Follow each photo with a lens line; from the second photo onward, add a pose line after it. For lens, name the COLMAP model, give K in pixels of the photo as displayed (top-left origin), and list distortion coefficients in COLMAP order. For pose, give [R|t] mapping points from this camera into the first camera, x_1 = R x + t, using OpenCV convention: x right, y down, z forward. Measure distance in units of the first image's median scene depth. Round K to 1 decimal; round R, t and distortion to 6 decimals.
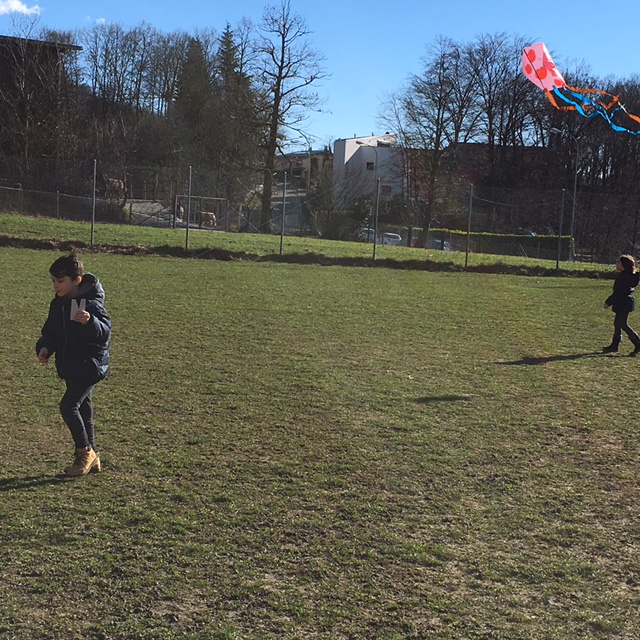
lens RADIAL K [[1320.8, 0, 320.0], [0, 1320.8, 320.0], [0, 0, 1]] dist [0.046456, 0.070991]
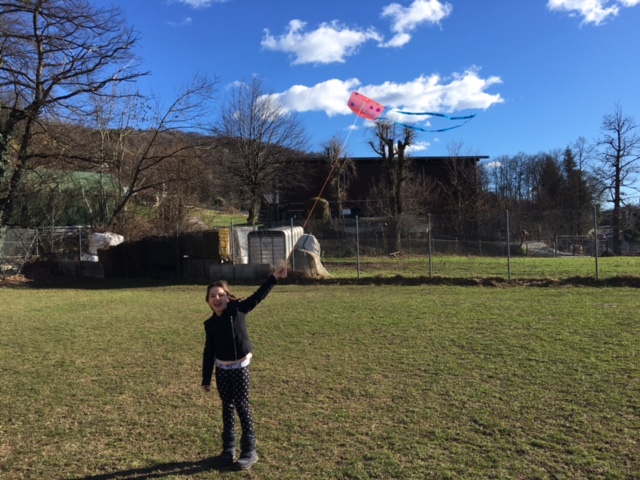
lens RADIAL K [[552.1, 0, 320.0], [0, 552.1, 240.0], [0, 0, 1]] dist [0.090324, -0.153312]
pose [[0.884567, -0.086118, -0.458393, -0.048048], [0.038112, 0.992866, -0.112983, -0.022517], [0.464853, 0.082471, 0.881539, 0.251250]]
